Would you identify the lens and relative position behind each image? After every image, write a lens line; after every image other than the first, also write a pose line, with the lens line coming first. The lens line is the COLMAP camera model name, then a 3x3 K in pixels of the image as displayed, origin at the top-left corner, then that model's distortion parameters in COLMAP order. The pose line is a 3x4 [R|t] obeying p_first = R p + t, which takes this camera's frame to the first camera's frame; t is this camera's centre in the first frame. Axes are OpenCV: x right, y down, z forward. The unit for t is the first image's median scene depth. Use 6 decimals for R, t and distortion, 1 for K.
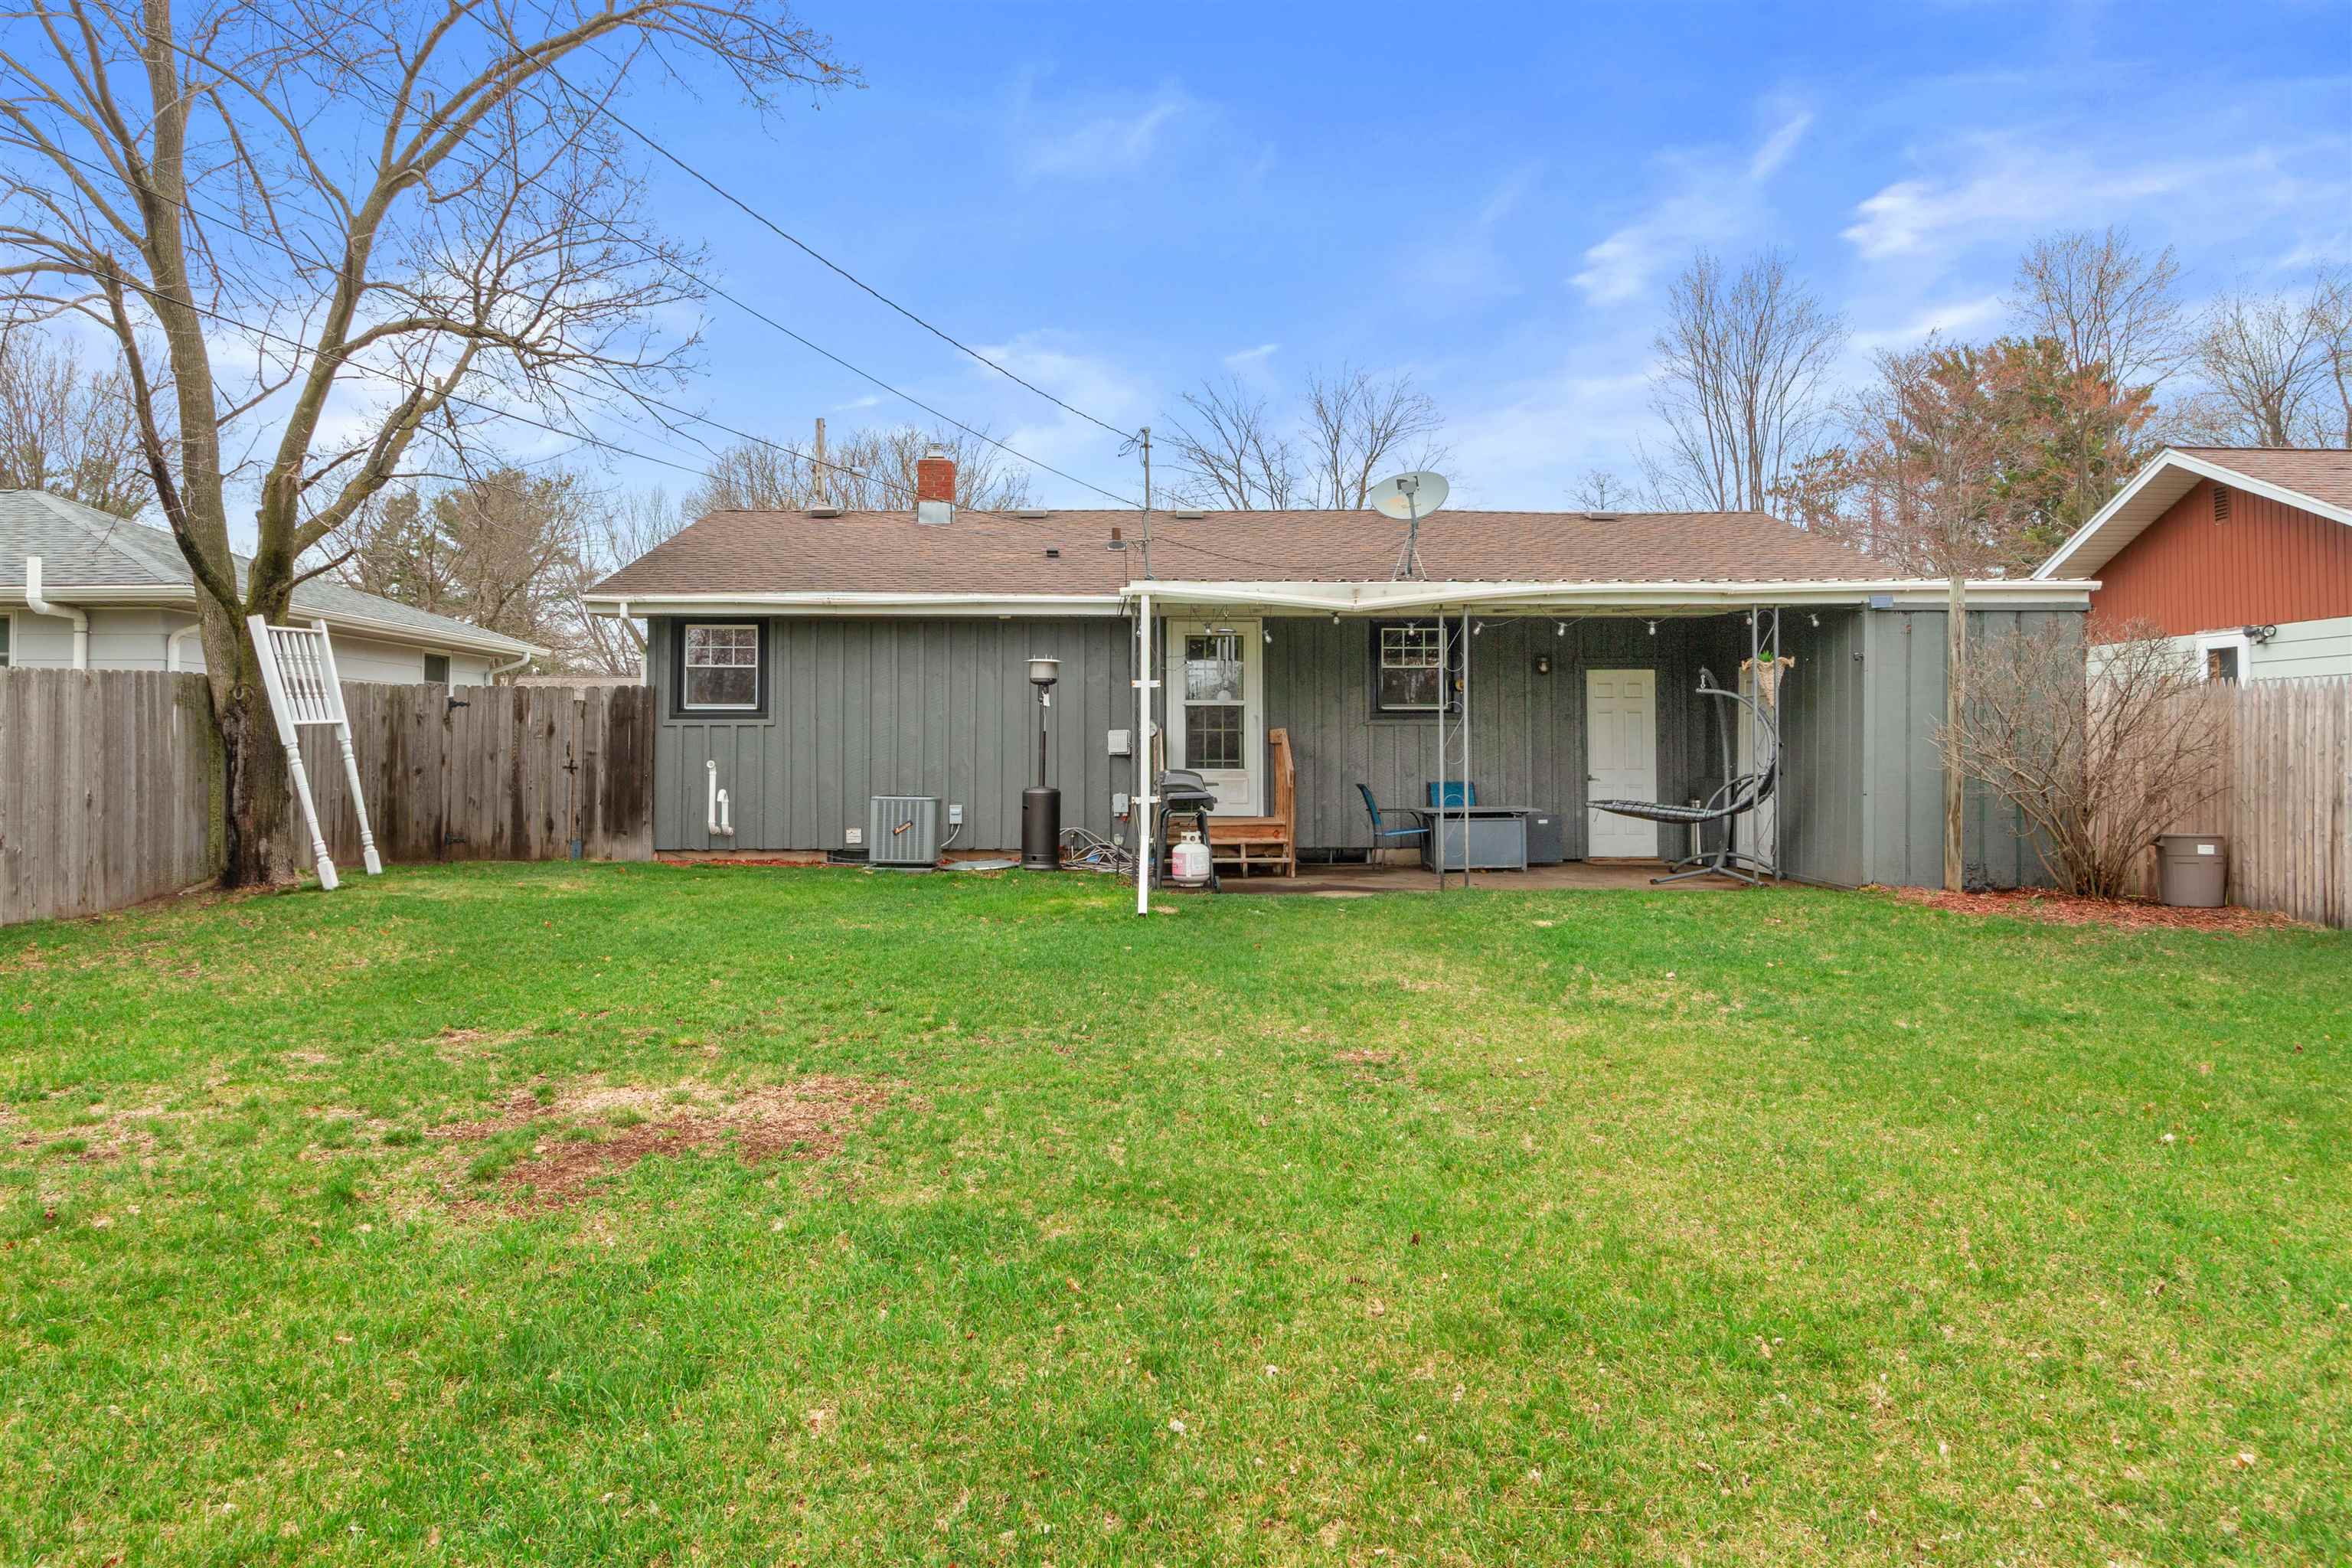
lens RADIAL K [[1627.2, 0, 1189.4], [0, 1627.2, 705.7], [0, 0, 1]] dist [0.009964, -0.005201]
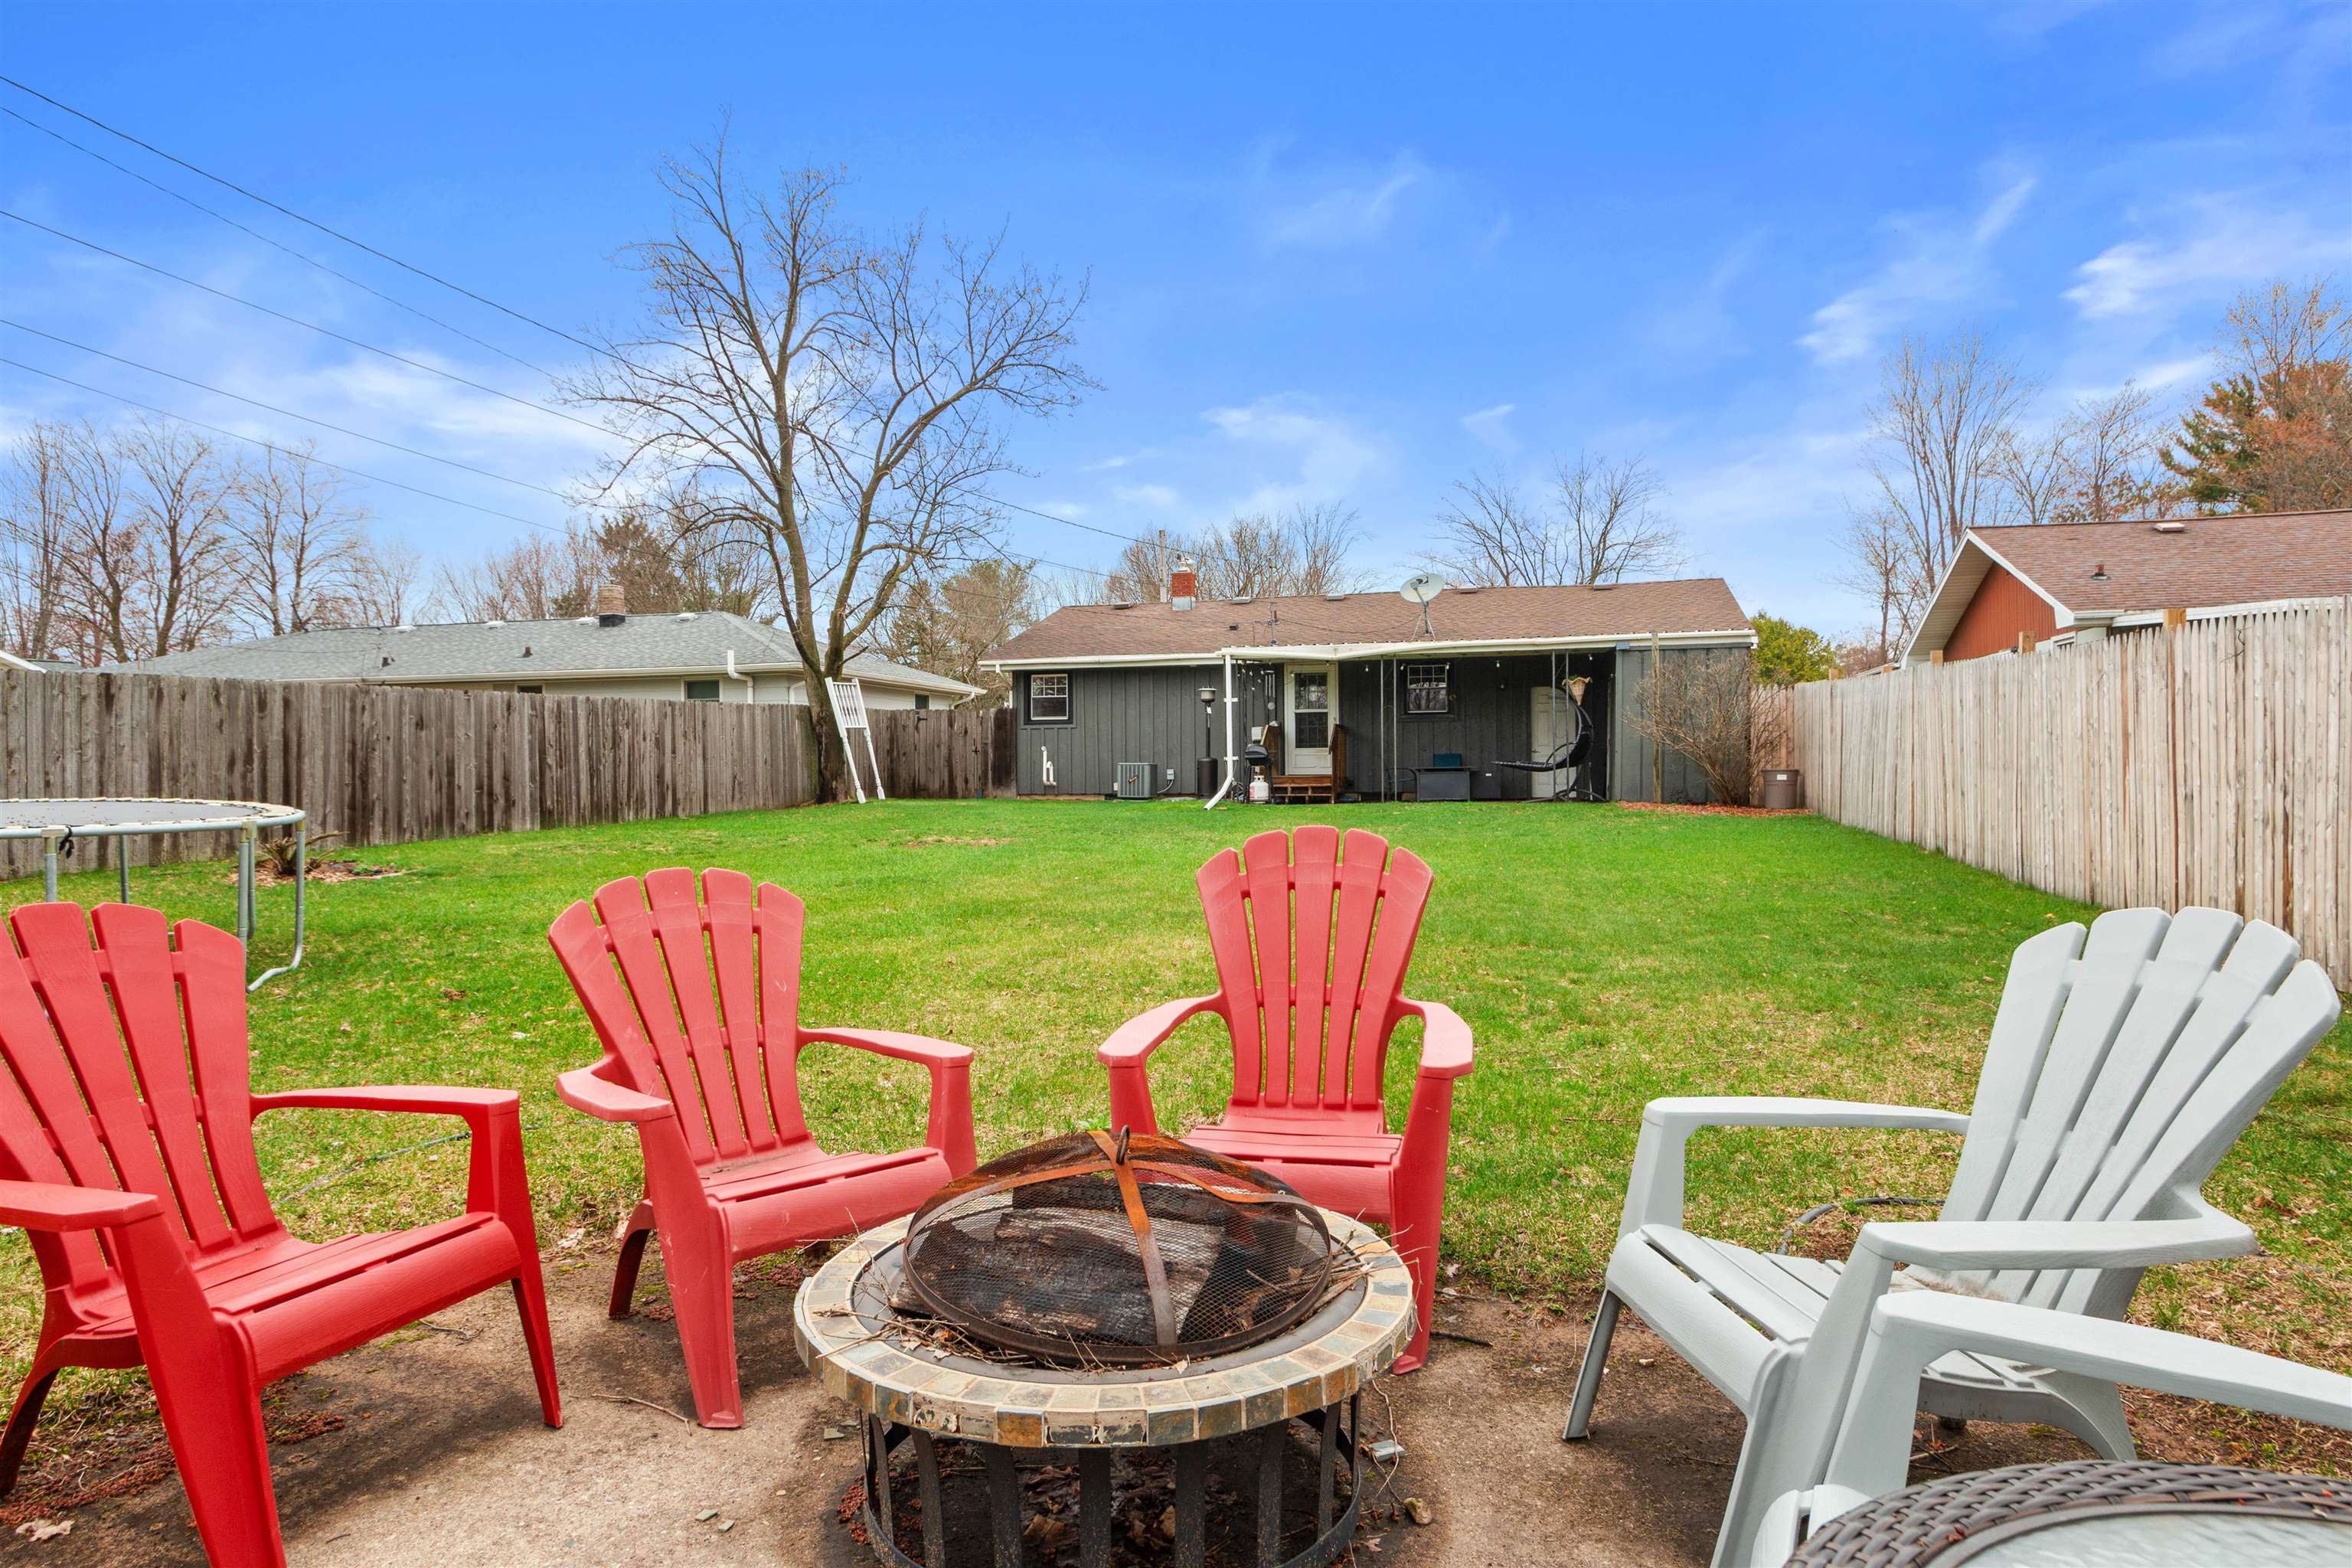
lens RADIAL K [[1450.7, 0, 1178.5], [0, 1450.7, 785.0], [0, 0, 1]] dist [-0.008107, -0.003432]
pose [[0.959460, -0.005836, -0.281786, 0.350142], [0.016683, 0.999209, 0.036109, 0.021409], [0.281352, -0.039346, 0.958798, -0.606903]]
